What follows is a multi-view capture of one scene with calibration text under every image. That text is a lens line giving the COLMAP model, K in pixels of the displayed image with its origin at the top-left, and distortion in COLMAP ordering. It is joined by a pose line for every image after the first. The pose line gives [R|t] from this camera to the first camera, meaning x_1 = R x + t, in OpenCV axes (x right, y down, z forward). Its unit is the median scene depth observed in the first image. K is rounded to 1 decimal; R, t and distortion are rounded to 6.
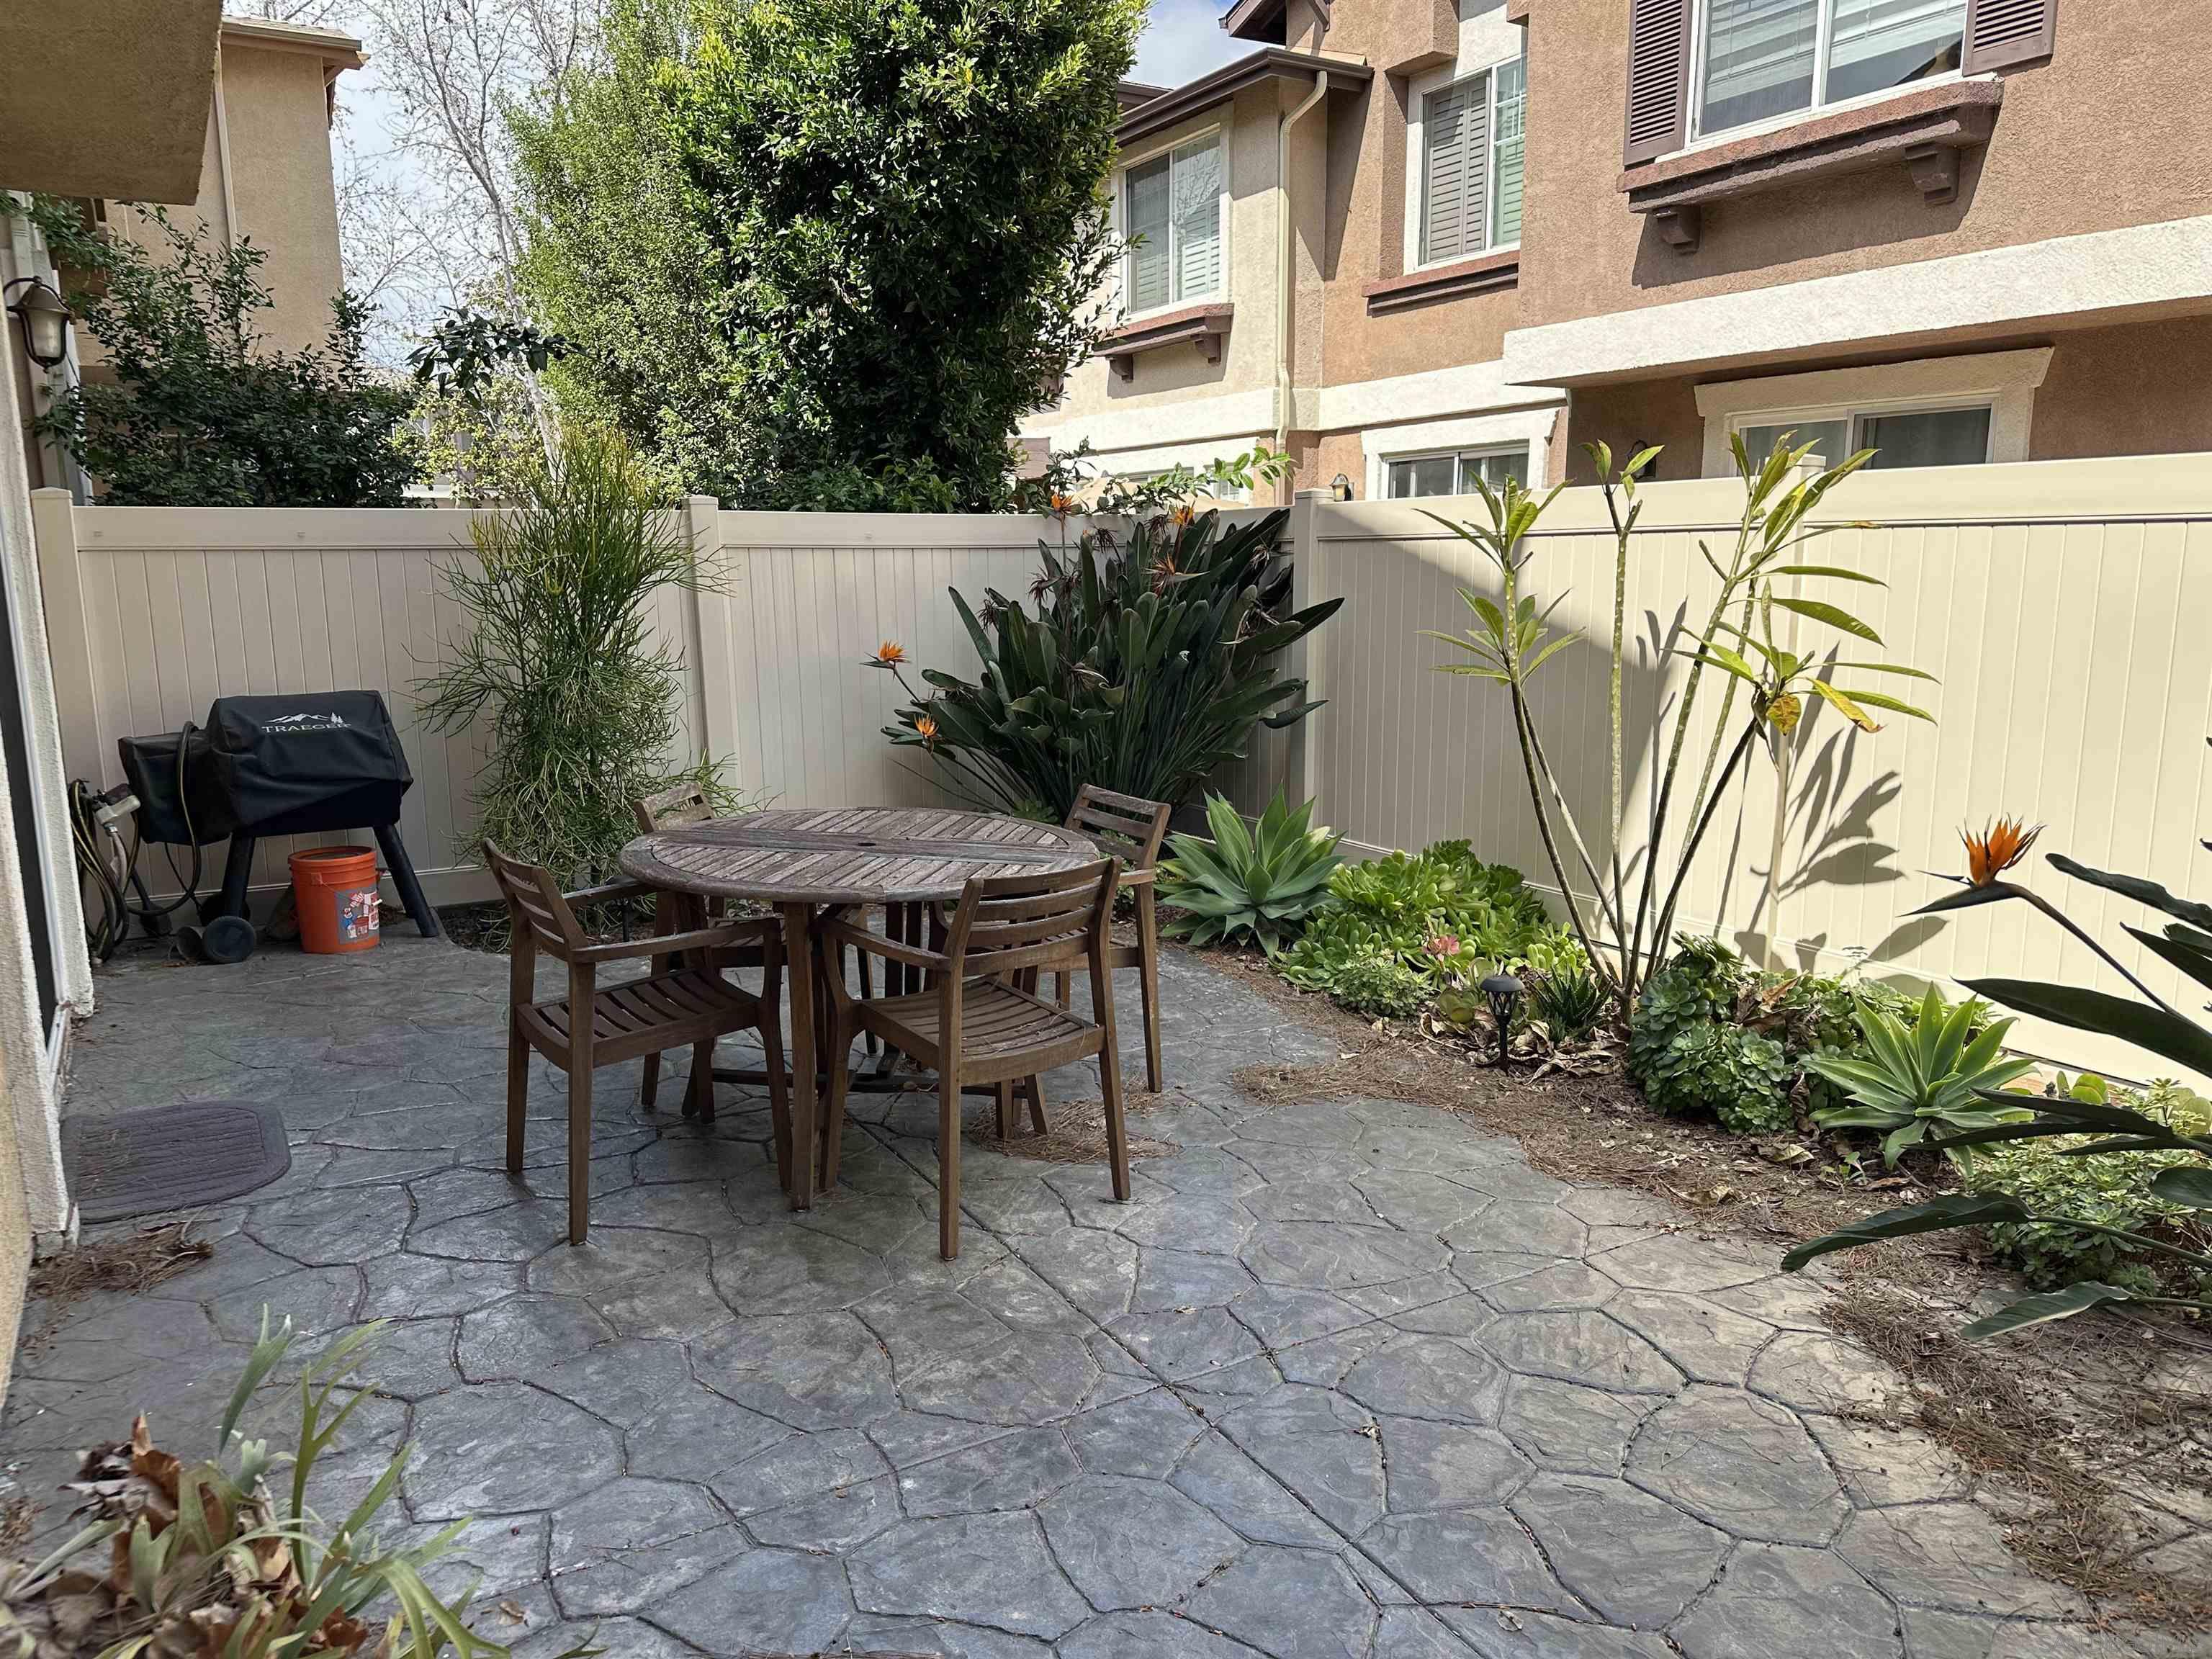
lens RADIAL K [[1551.0, 0, 1105.7], [0, 1551.0, 830.9], [0, 0, 1]] dist [-0.001168, -0.000341]
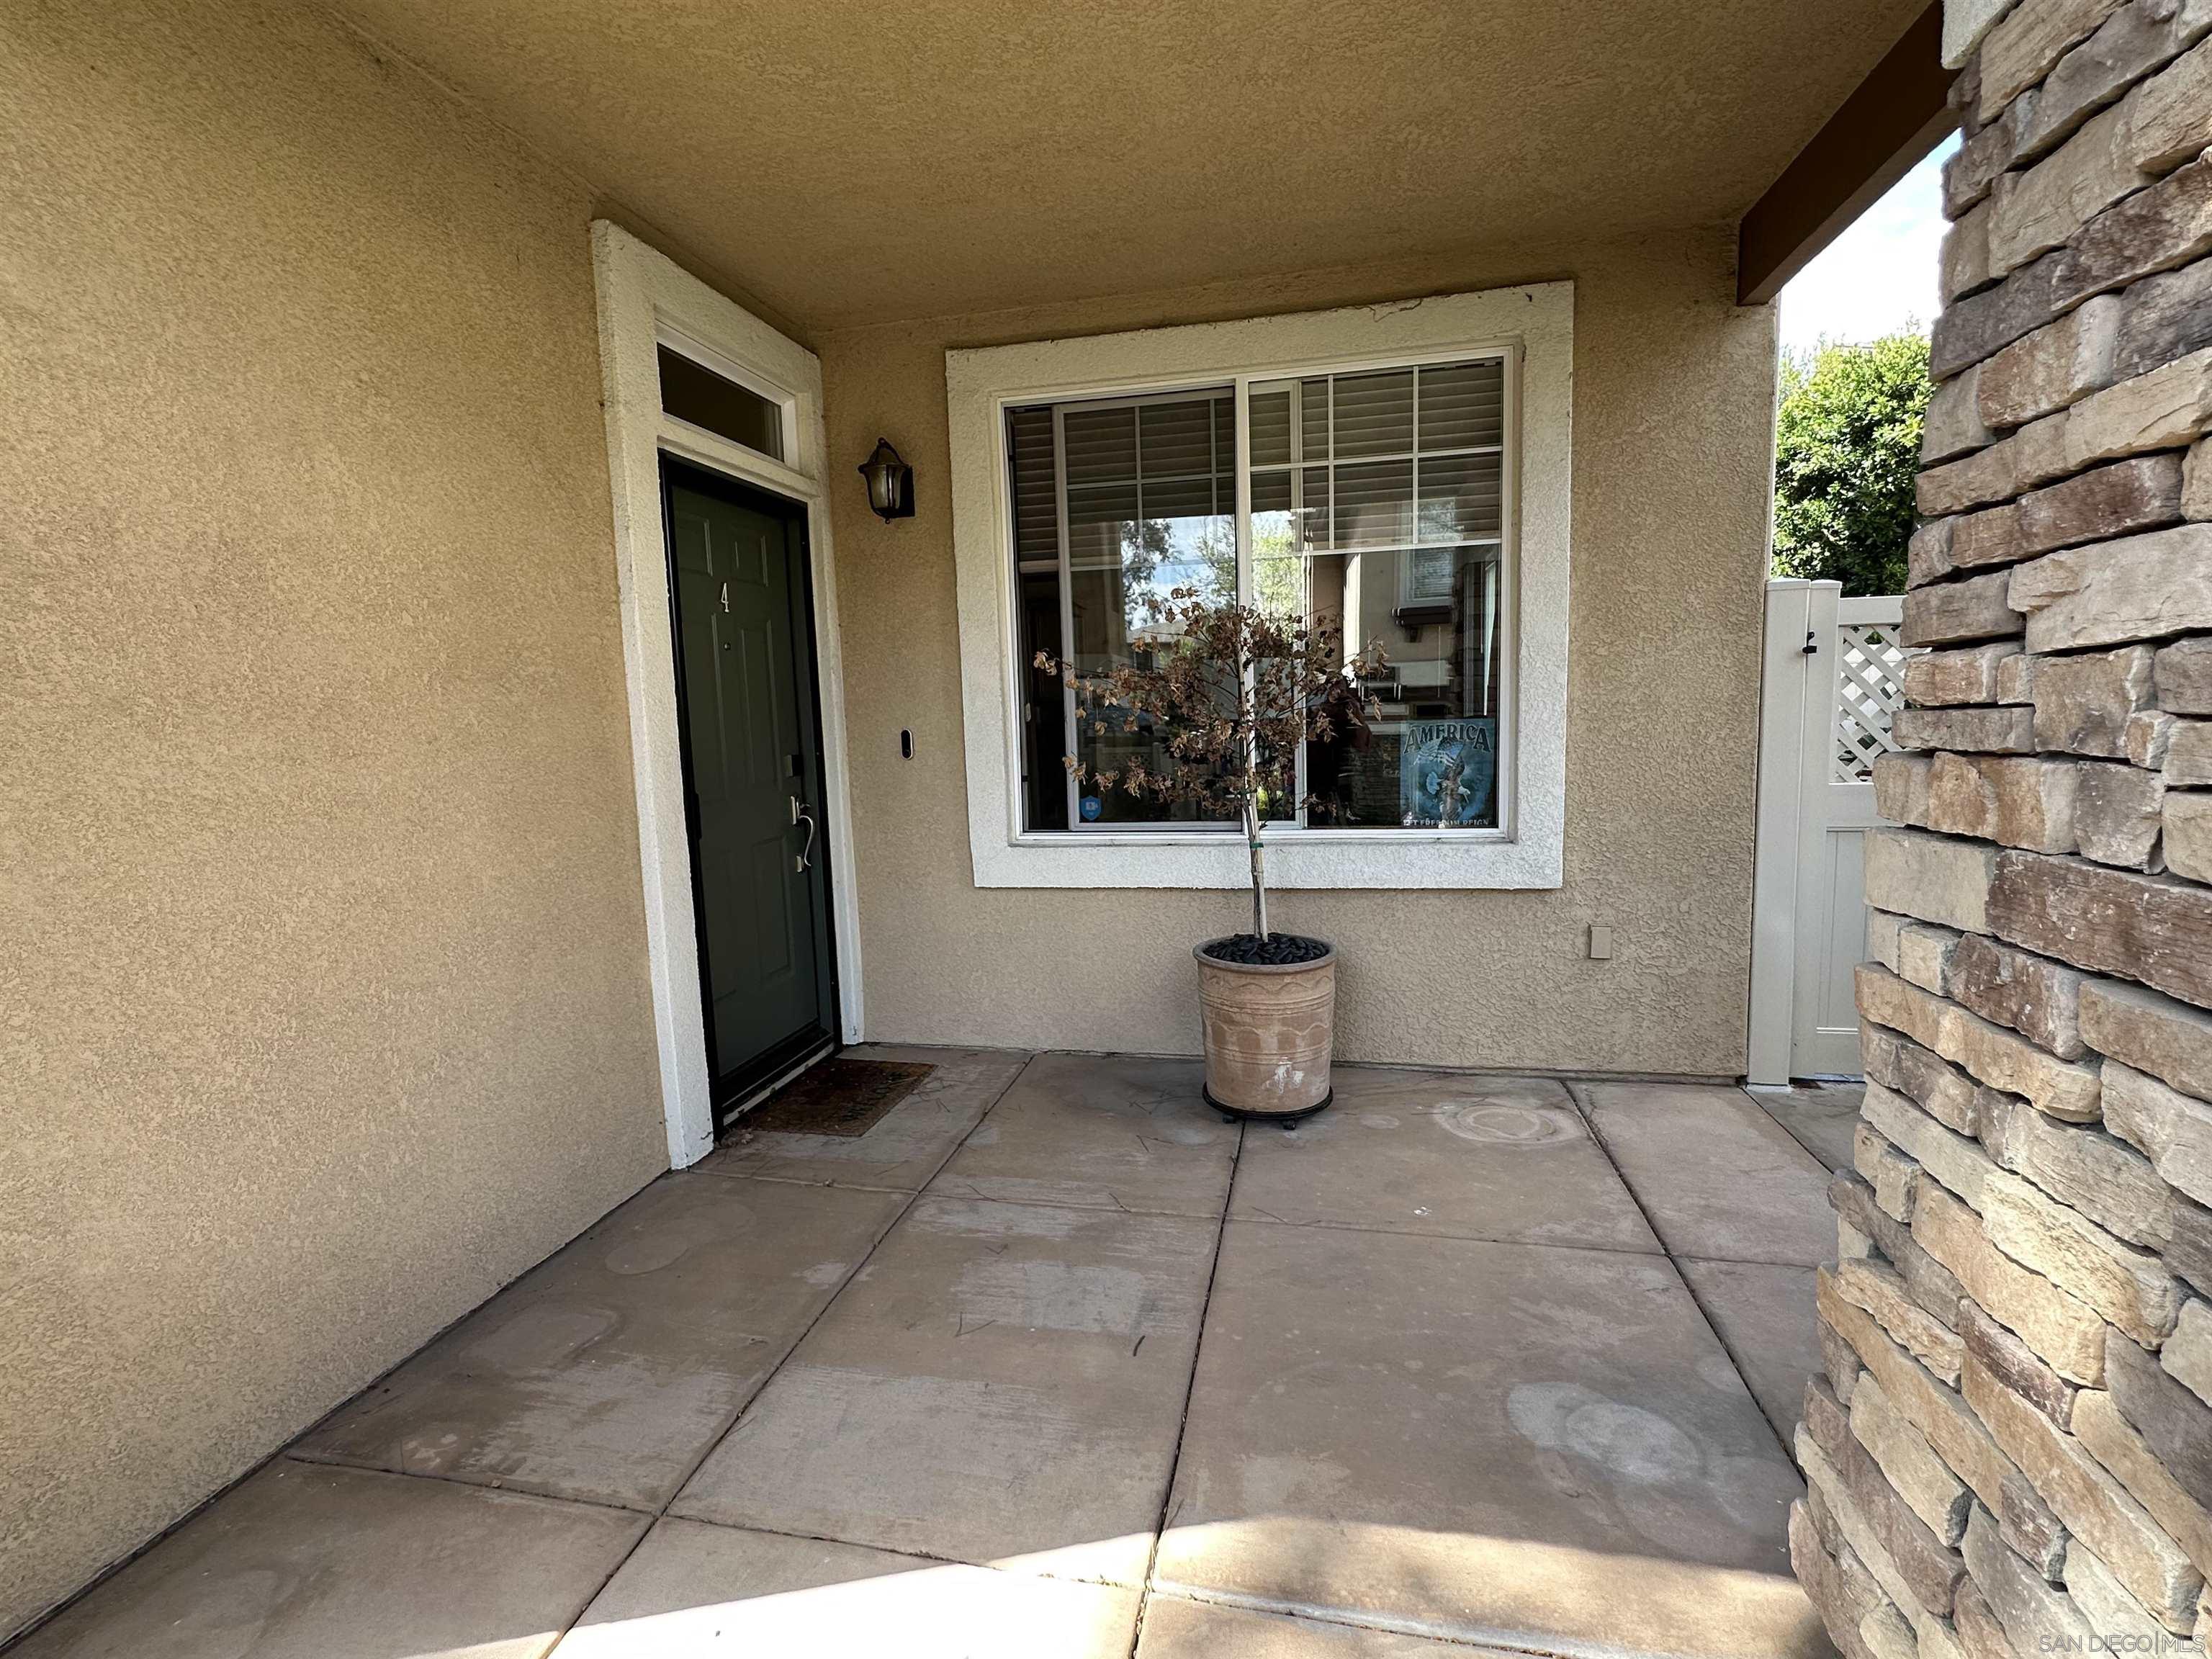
lens RADIAL K [[1036.6, 0, 1106.2], [0, 1036.6, 831.5], [0, 0, 1]] dist [-0.000706, -0.000132]
pose [[0.730253, 0.064967, -0.680080, 0.085534], [-0.091184, 0.995830, -0.002780, 0.125765], [0.677064, 0.064043, 0.733132, -0.607875]]
